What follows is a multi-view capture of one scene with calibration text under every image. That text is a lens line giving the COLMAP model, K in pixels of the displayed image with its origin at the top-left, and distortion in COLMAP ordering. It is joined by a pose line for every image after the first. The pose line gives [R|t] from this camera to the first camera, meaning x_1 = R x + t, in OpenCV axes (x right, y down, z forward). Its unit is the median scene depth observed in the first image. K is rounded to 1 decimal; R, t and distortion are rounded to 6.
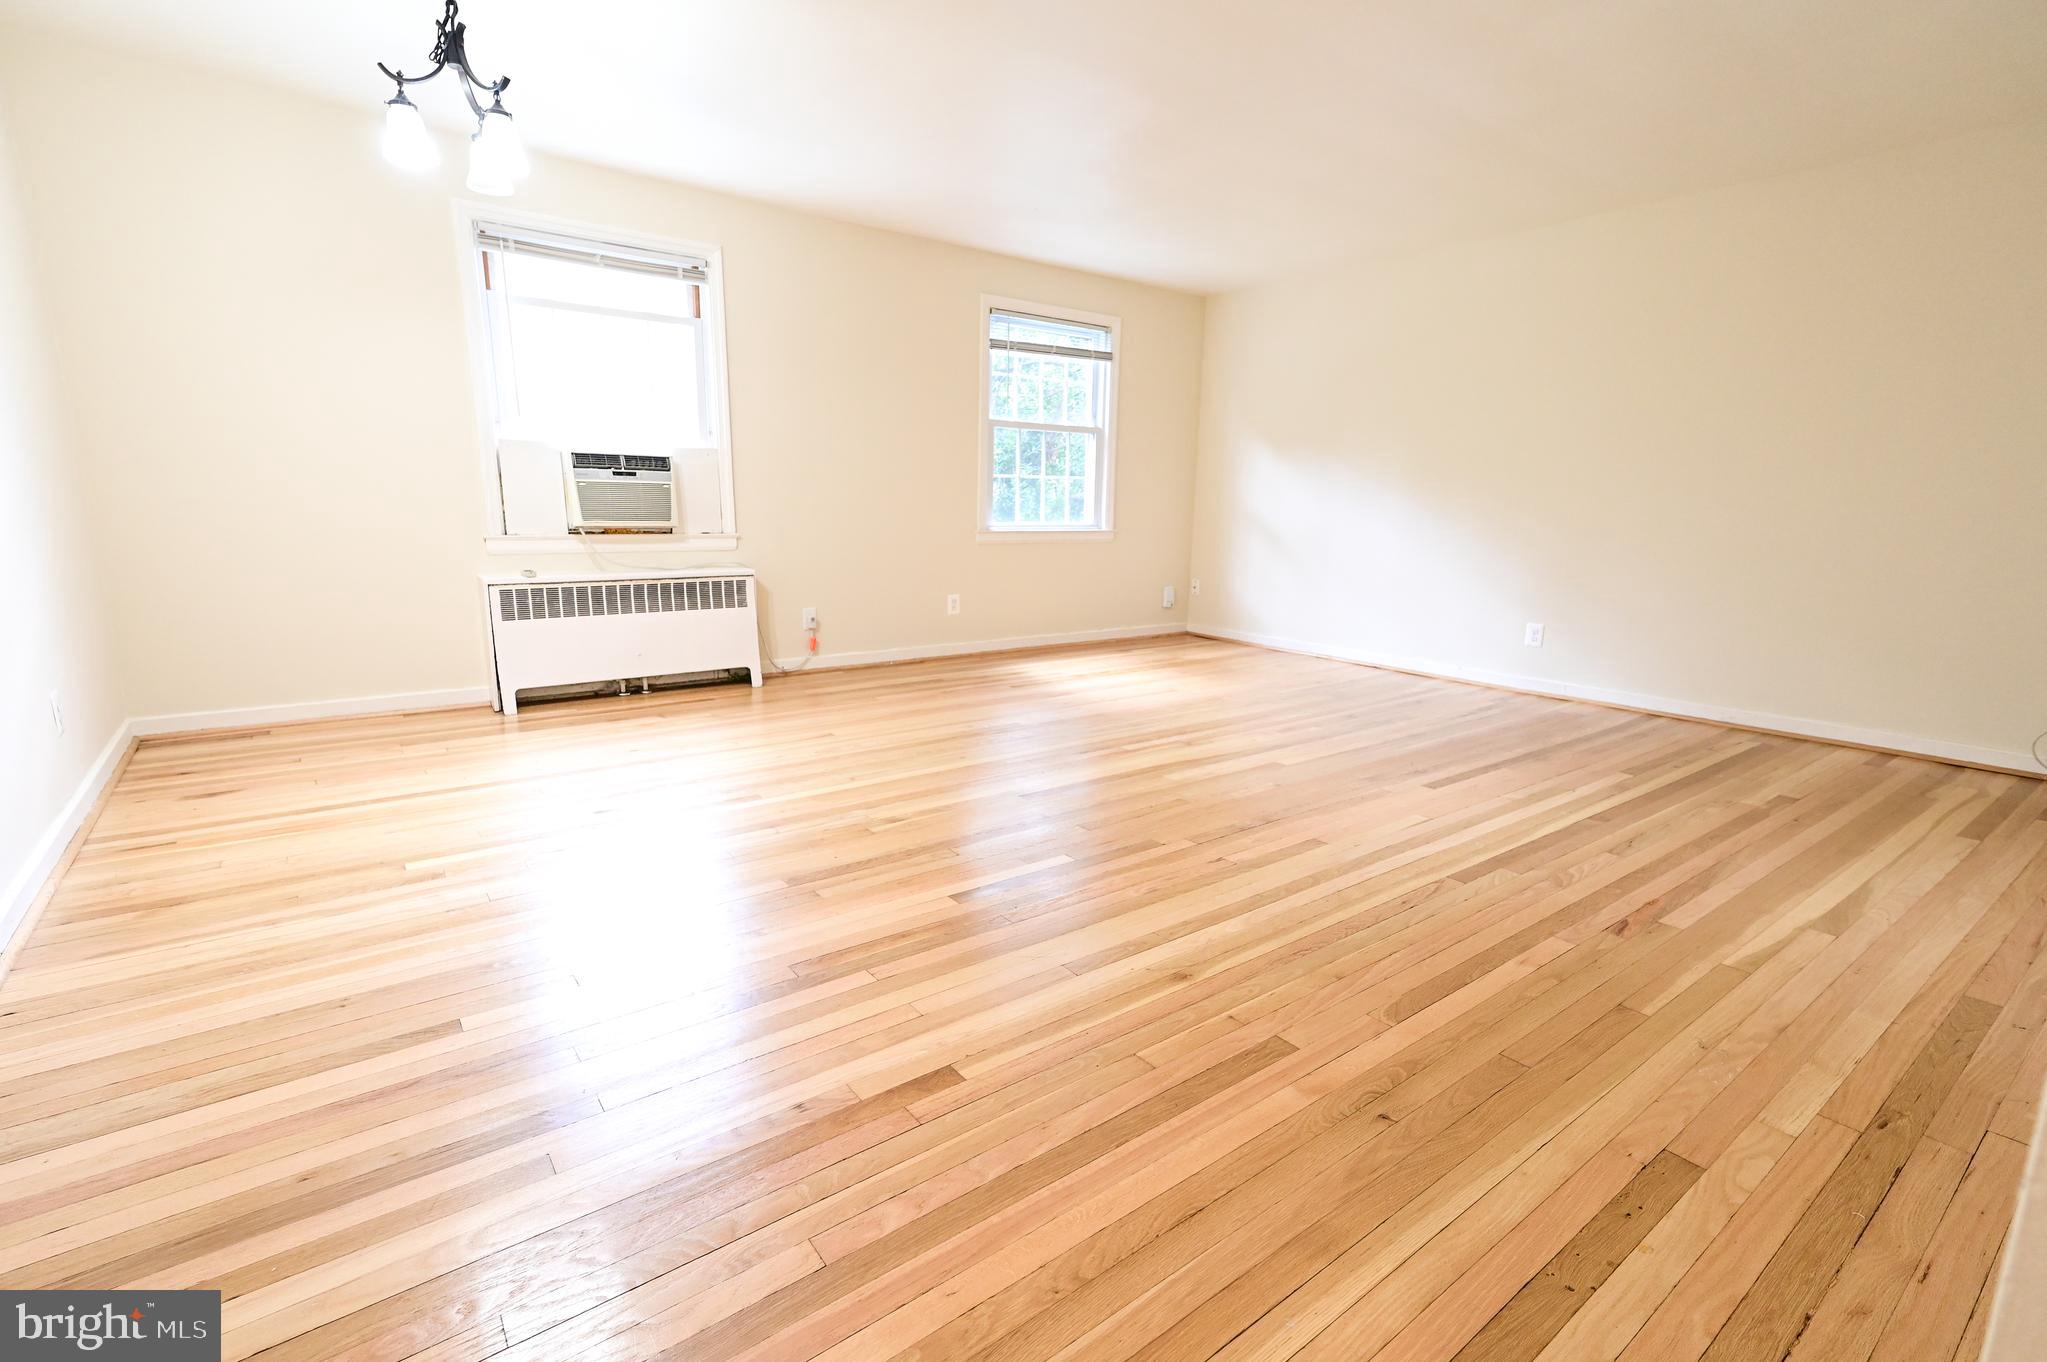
lens RADIAL K [[919.0, 0, 1023.5], [0, 919.0, 681.0], [0, 0, 1]] dist [0.033064, 0.000169]
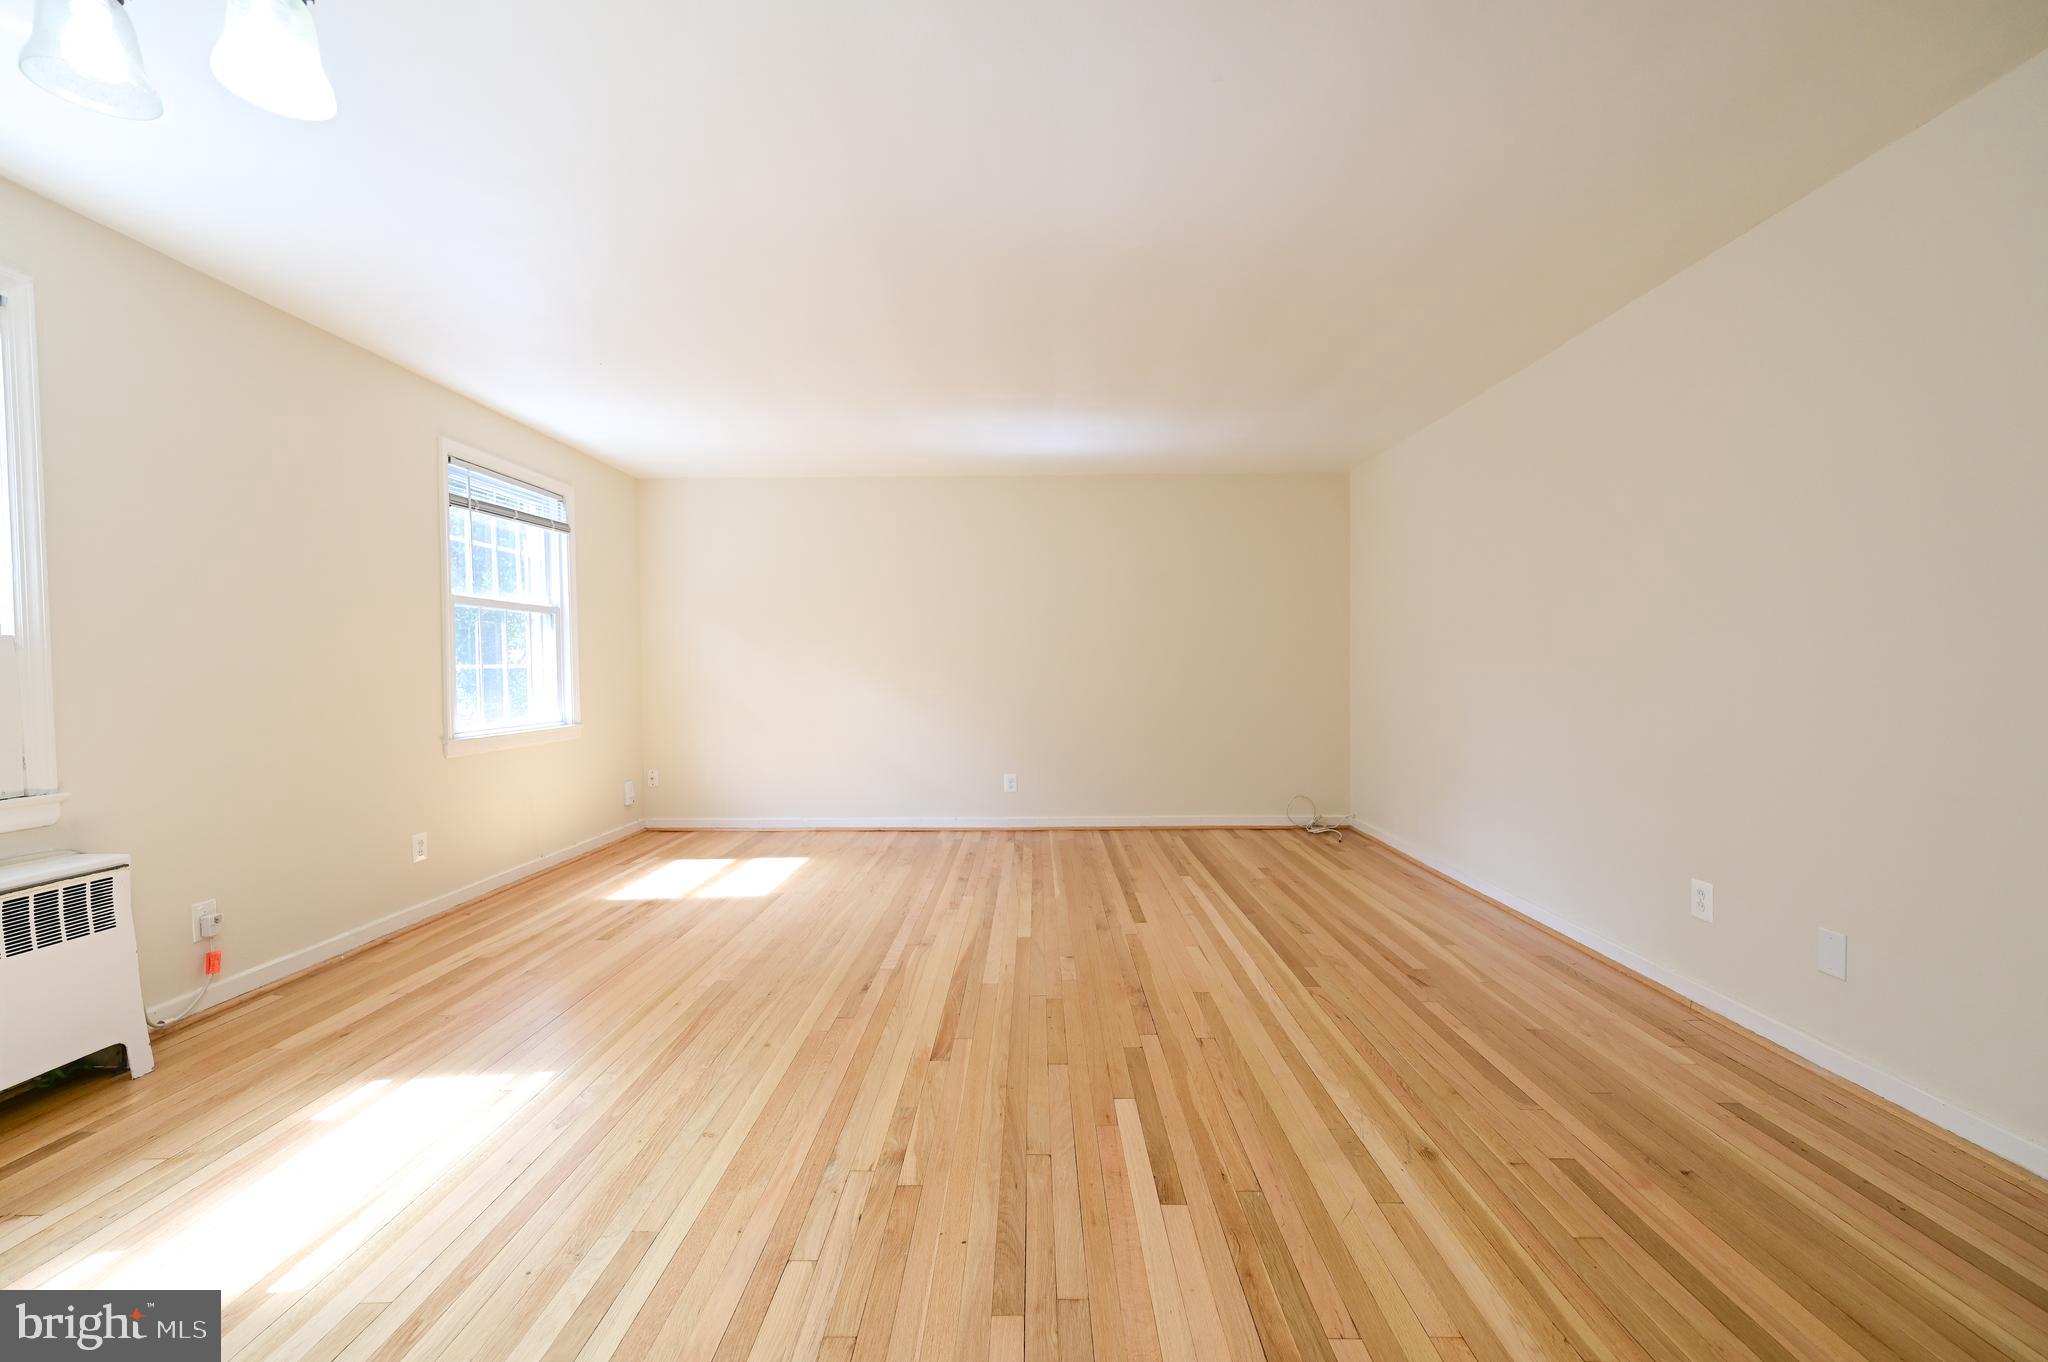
lens RADIAL K [[847.5, 0, 1024.0], [0, 847.5, 681.0], [0, 0, 1]] dist [0.019671, -0.000047]
pose [[0.621516, -0.037073, 0.782524, -0.571364], [0.172249, 0.980902, -0.090336, -0.133743], [-0.764231, 0.190935, 0.616032, 0.426059]]
